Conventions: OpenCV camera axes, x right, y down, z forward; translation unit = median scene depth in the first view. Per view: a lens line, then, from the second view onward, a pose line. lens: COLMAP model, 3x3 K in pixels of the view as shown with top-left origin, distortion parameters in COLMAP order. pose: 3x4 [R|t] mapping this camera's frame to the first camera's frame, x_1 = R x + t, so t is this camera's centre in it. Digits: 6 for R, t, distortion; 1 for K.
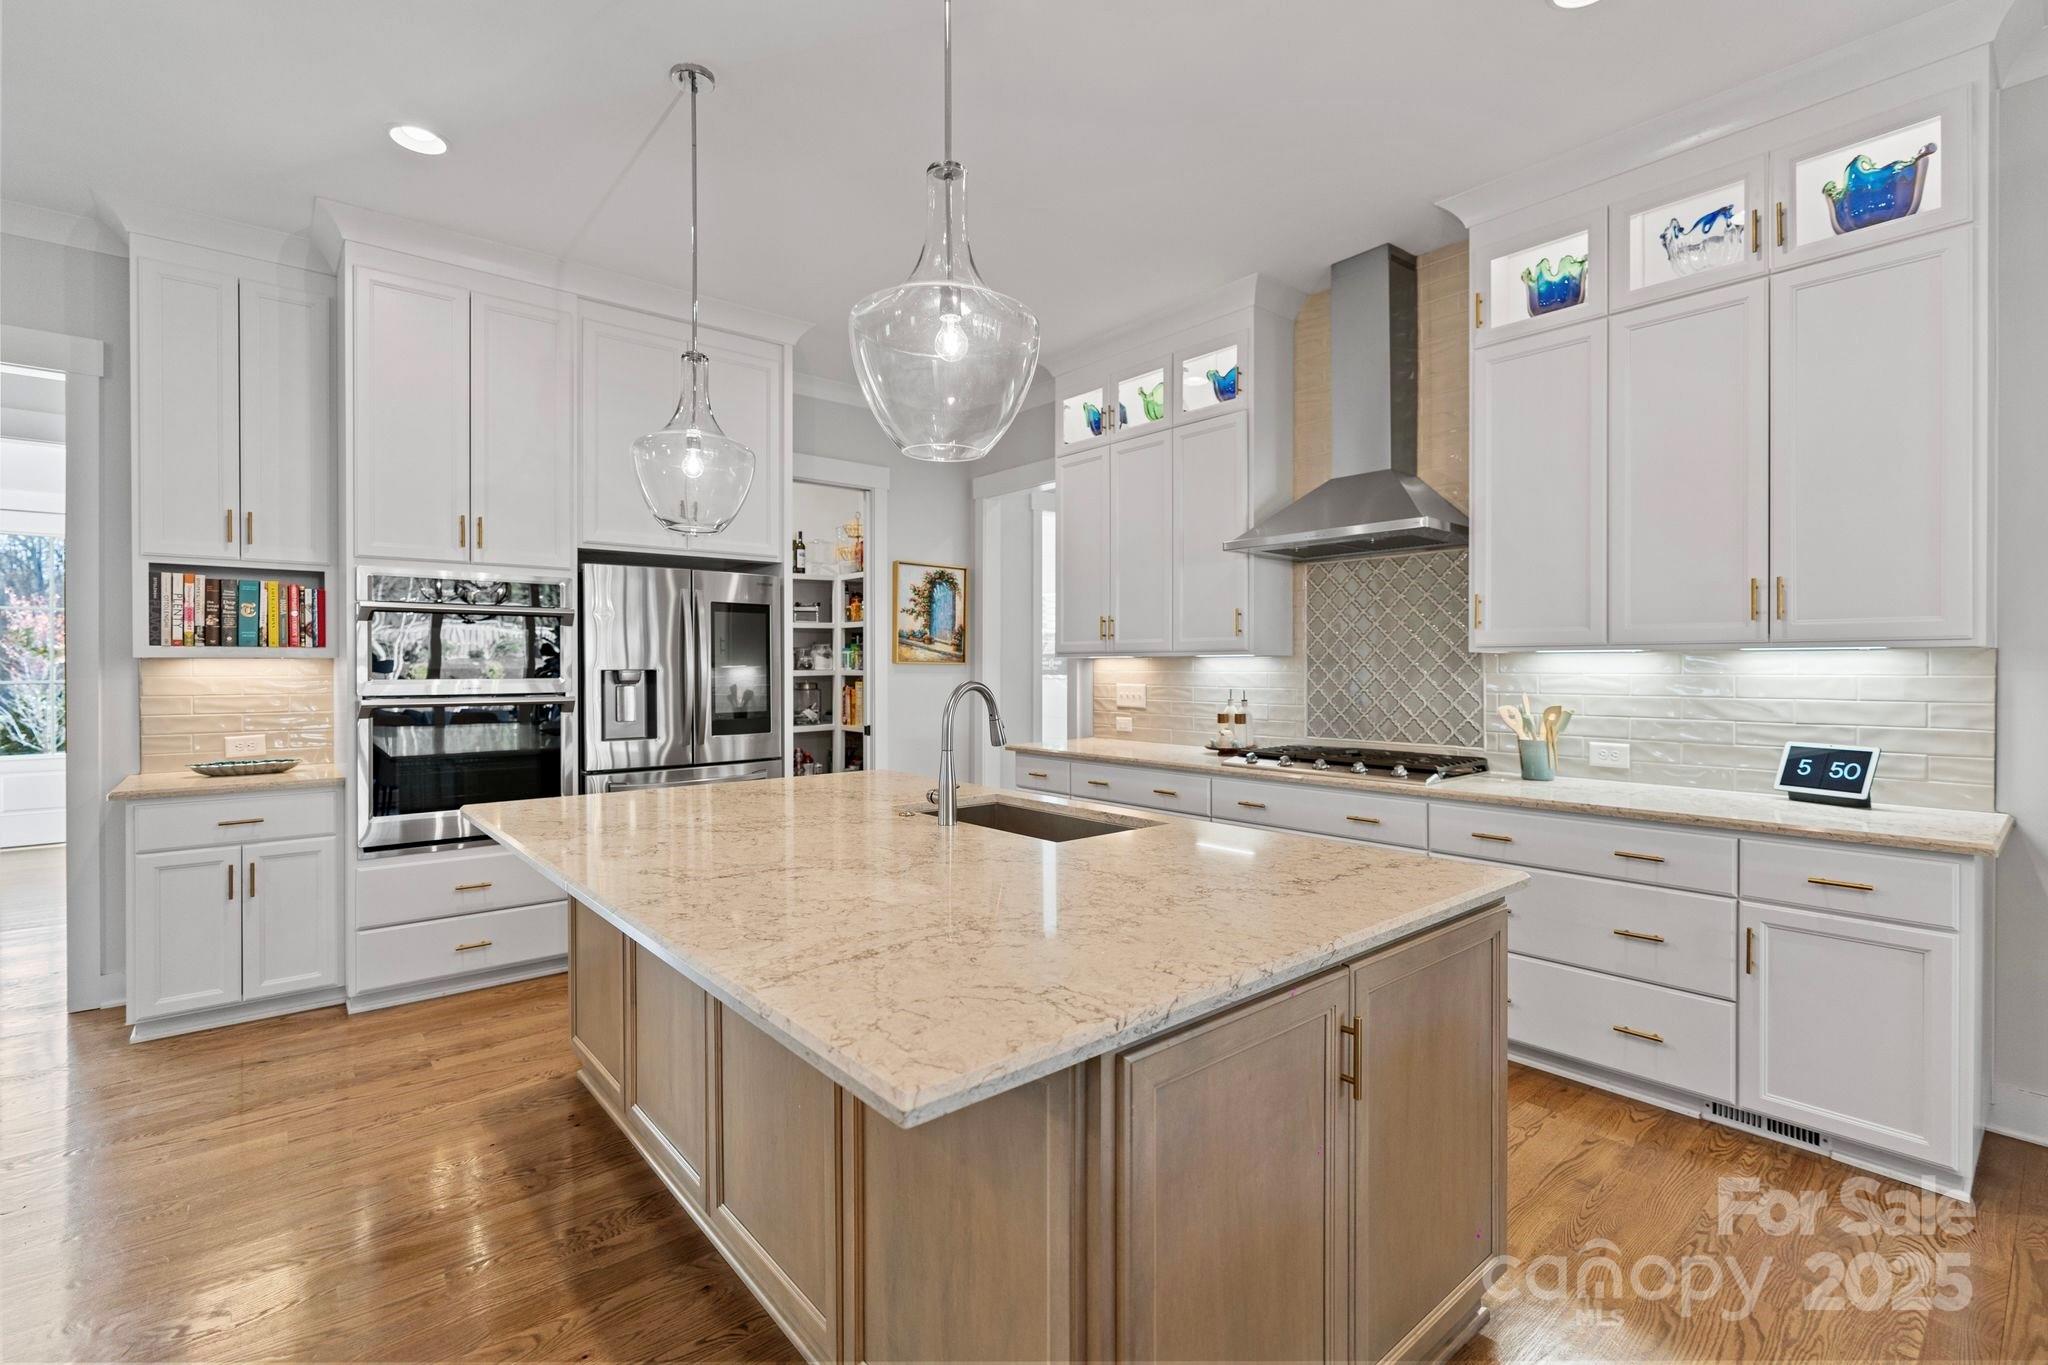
lens RADIAL K [[924.2, 0, 1030.9], [0, 924.2, 678.8], [0, 0, 1]] dist [0.002702, 0.002629]
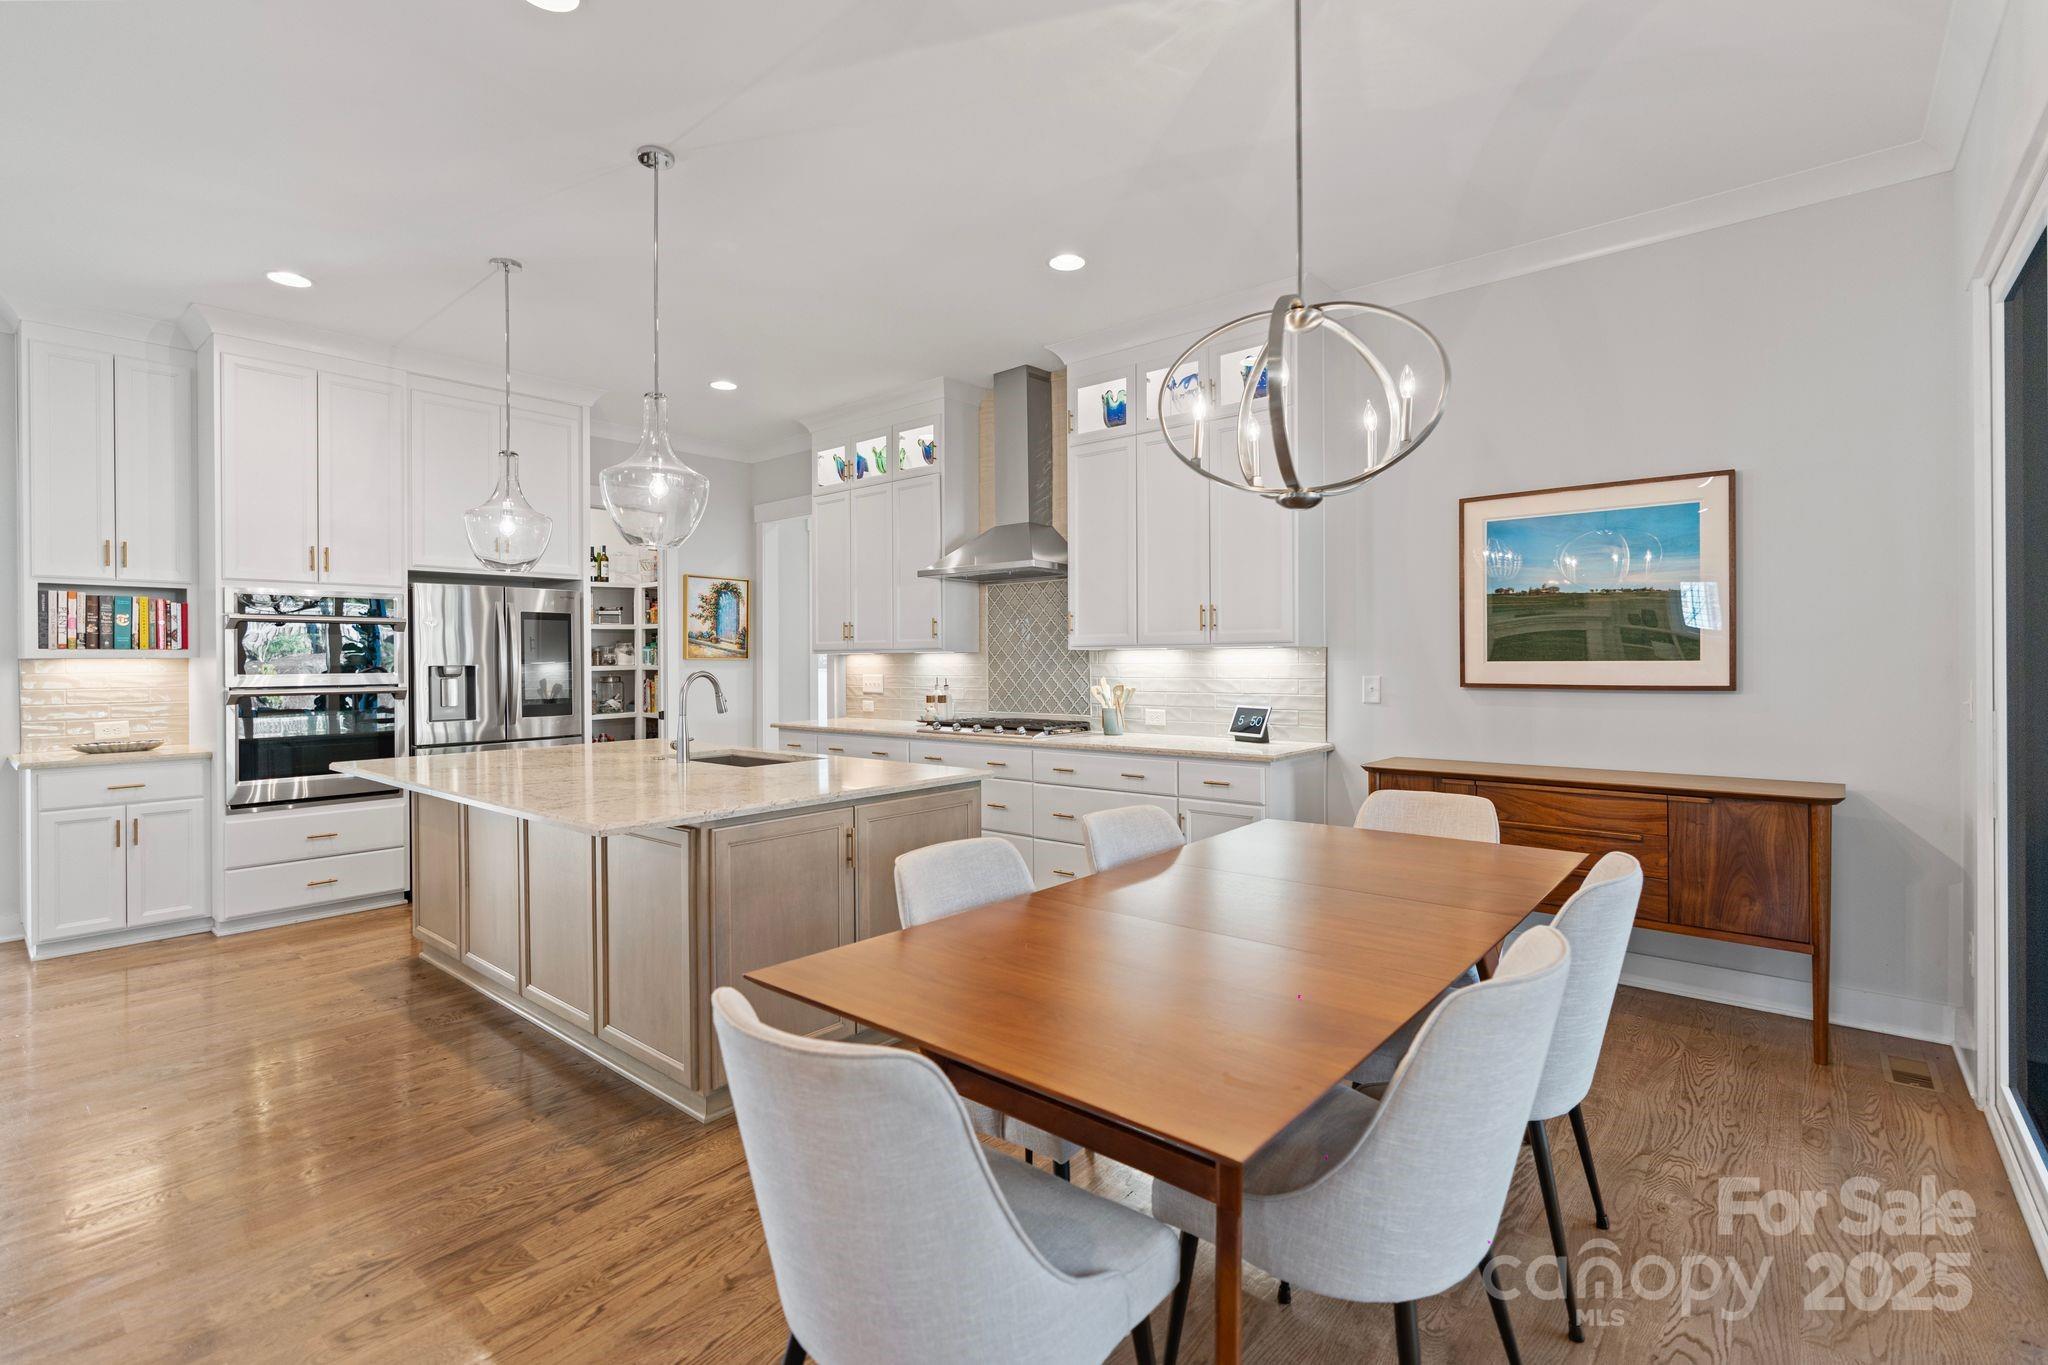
lens RADIAL K [[924.2, 0, 1016.8], [0, 924.2, 664.9], [0, 0, 1]] dist [0.002702, 0.002629]
pose [[0.987487, -0.006908, 0.157547, 0.144170], [0.008268, 0.999934, -0.007977, 0.006107], [-0.157481, 0.009180, 0.987479, -0.413809]]
